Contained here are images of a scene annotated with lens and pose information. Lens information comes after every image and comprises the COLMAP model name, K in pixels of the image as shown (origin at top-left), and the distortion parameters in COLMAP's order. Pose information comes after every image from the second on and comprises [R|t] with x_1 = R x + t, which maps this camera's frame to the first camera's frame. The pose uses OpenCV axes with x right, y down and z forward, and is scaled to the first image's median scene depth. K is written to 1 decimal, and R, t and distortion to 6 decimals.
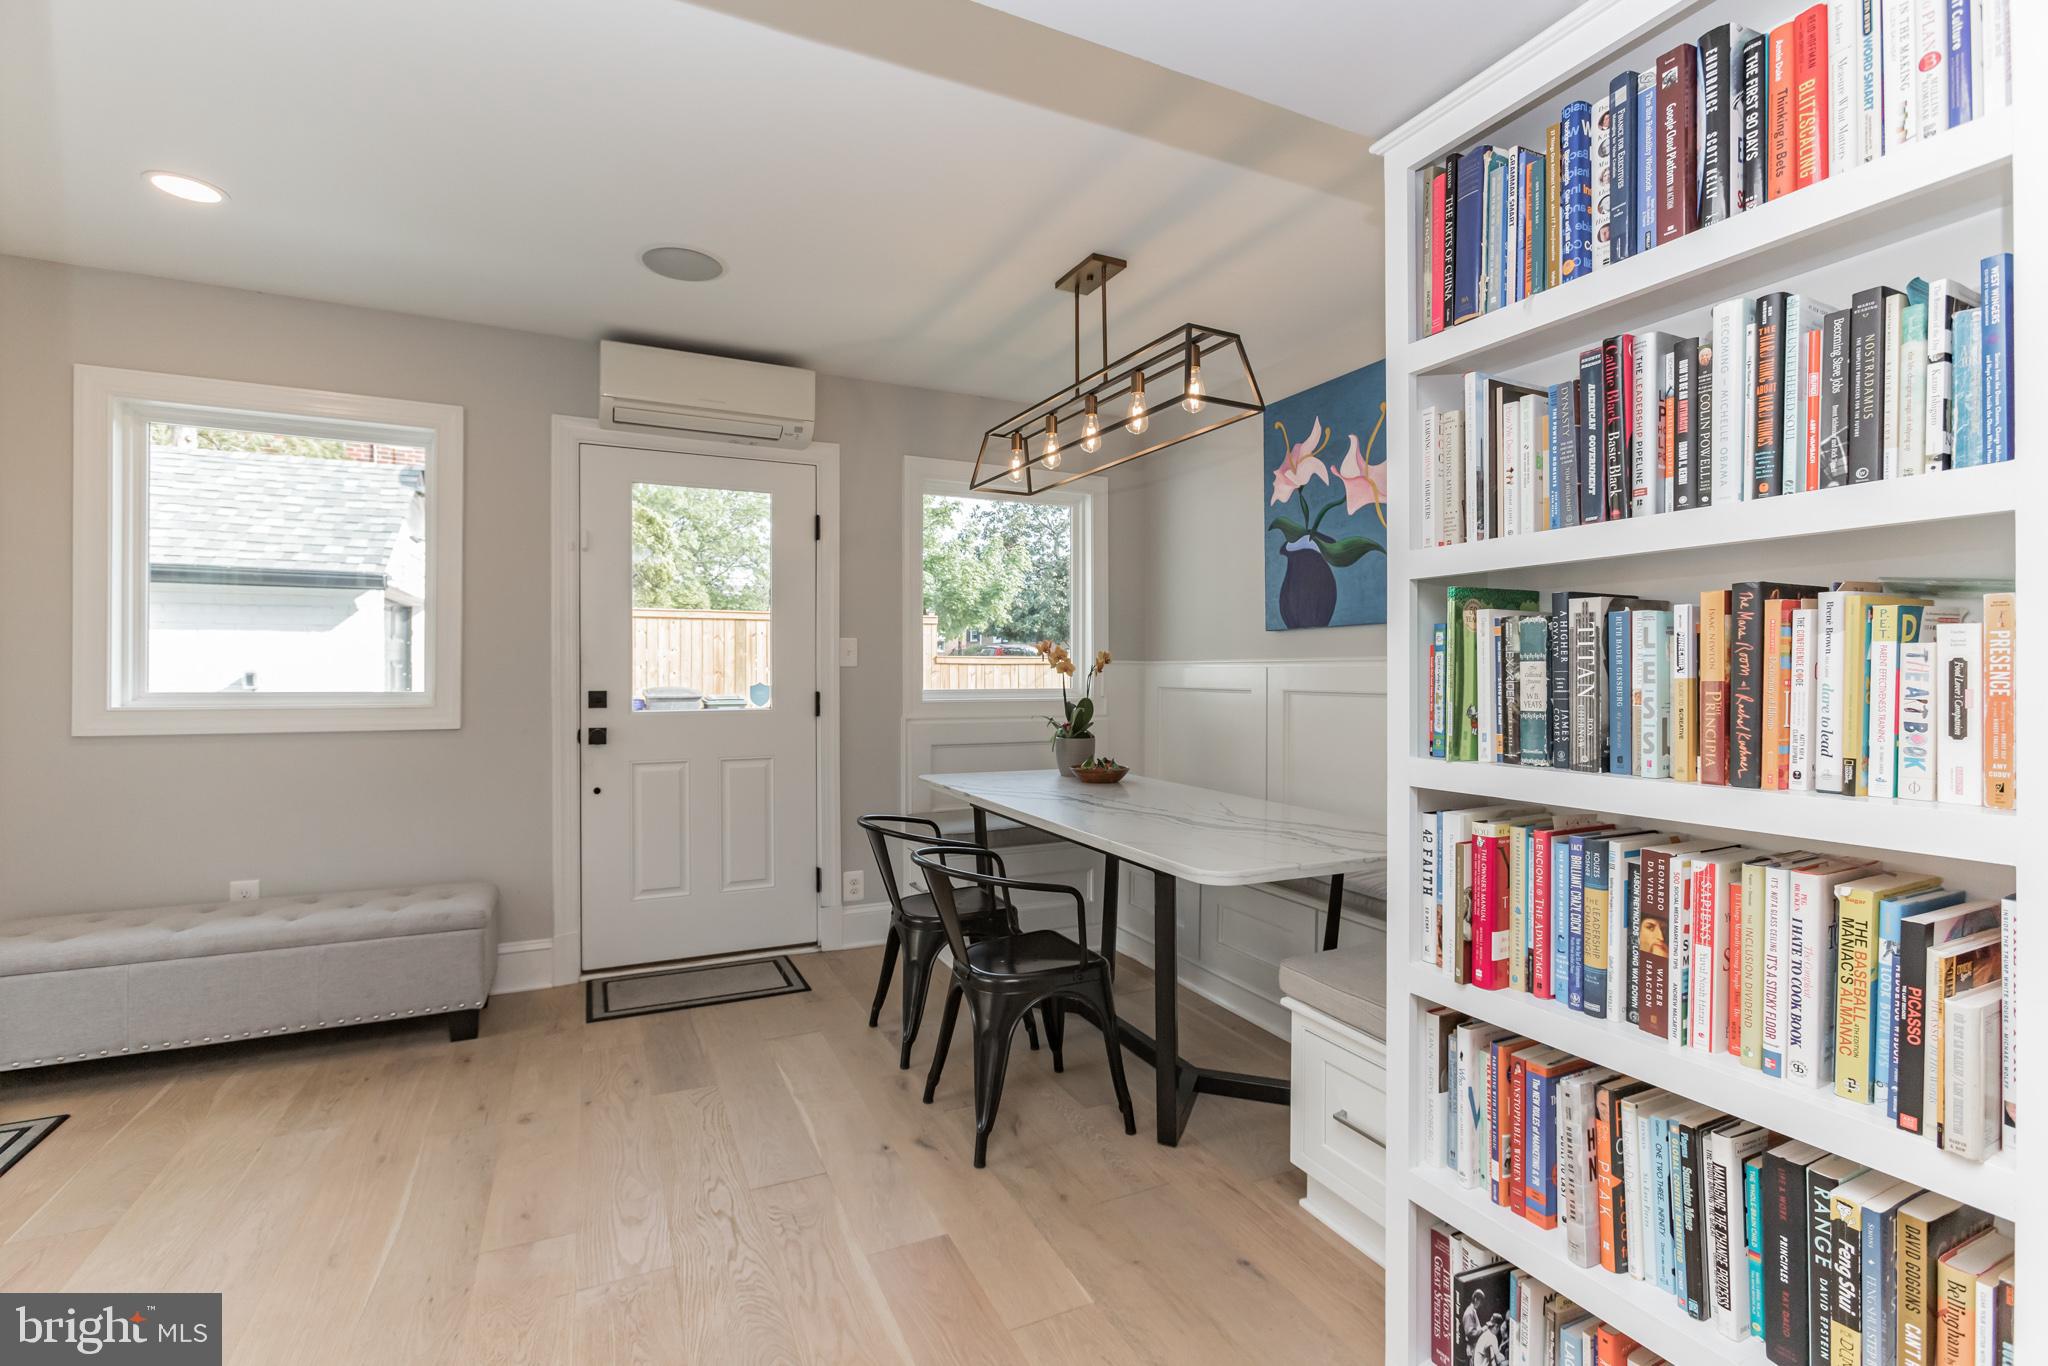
lens RADIAL K [[913.4, 0, 1023.5], [0, 913.4, 671.9], [0, 0, 1]] dist [-0.002686, -0.000184]
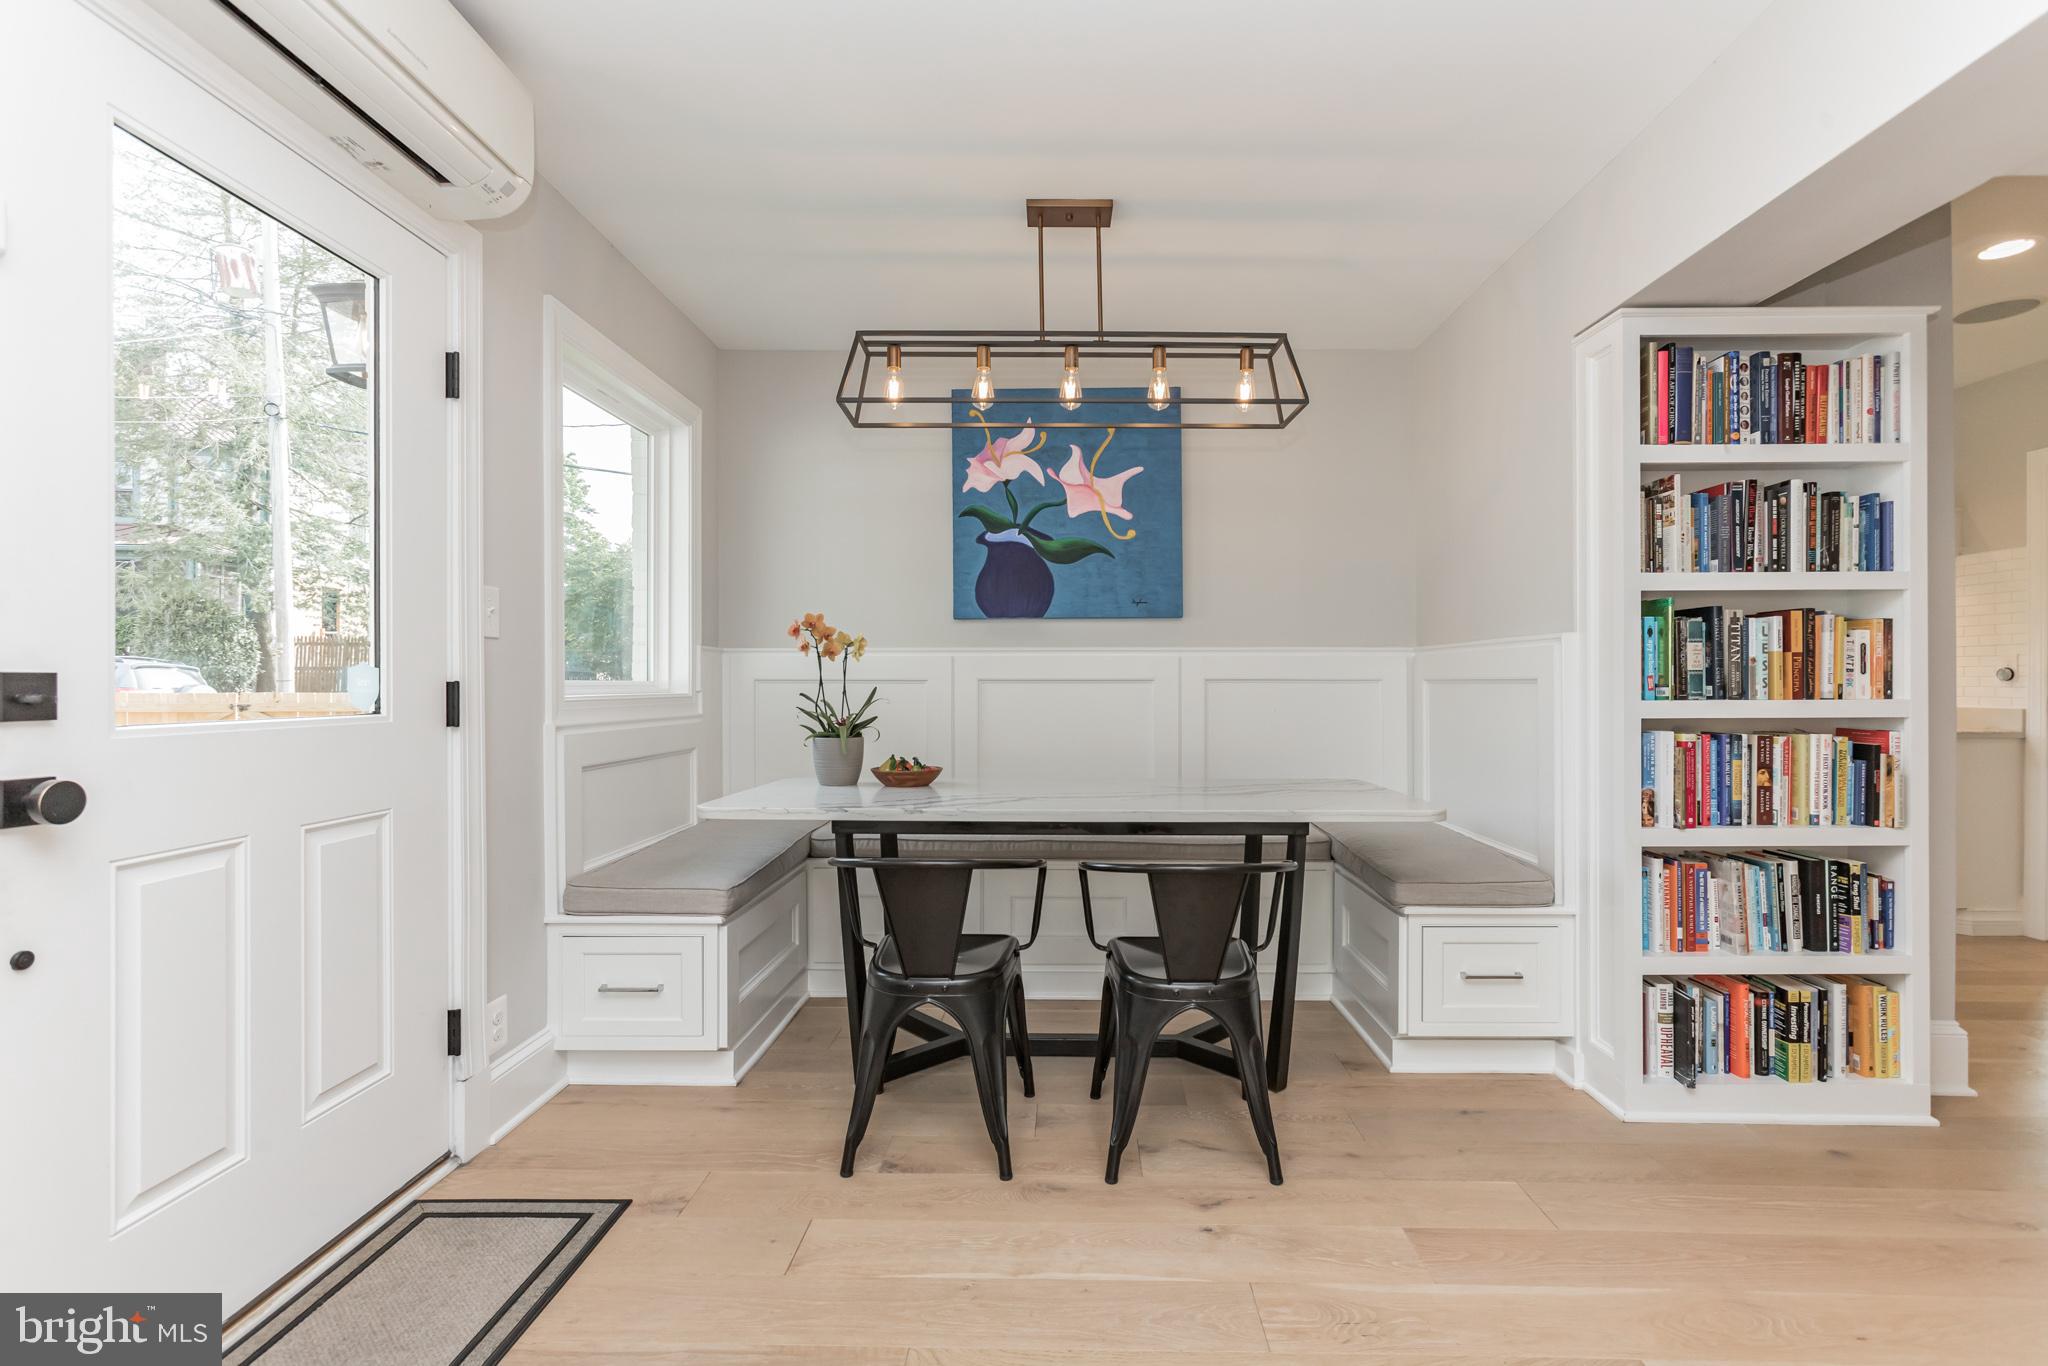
lens RADIAL K [[940.9, 0, 1026.6], [0, 940.9, 678.2], [0, 0, 1]] dist [-0.004574, -0.000226]
pose [[0.443849, 0.005442, 0.896085, -1.085119], [-0.000174, 0.999982, -0.005987, 0.045104], [-0.896101, 0.002501, 0.443842, 0.870087]]
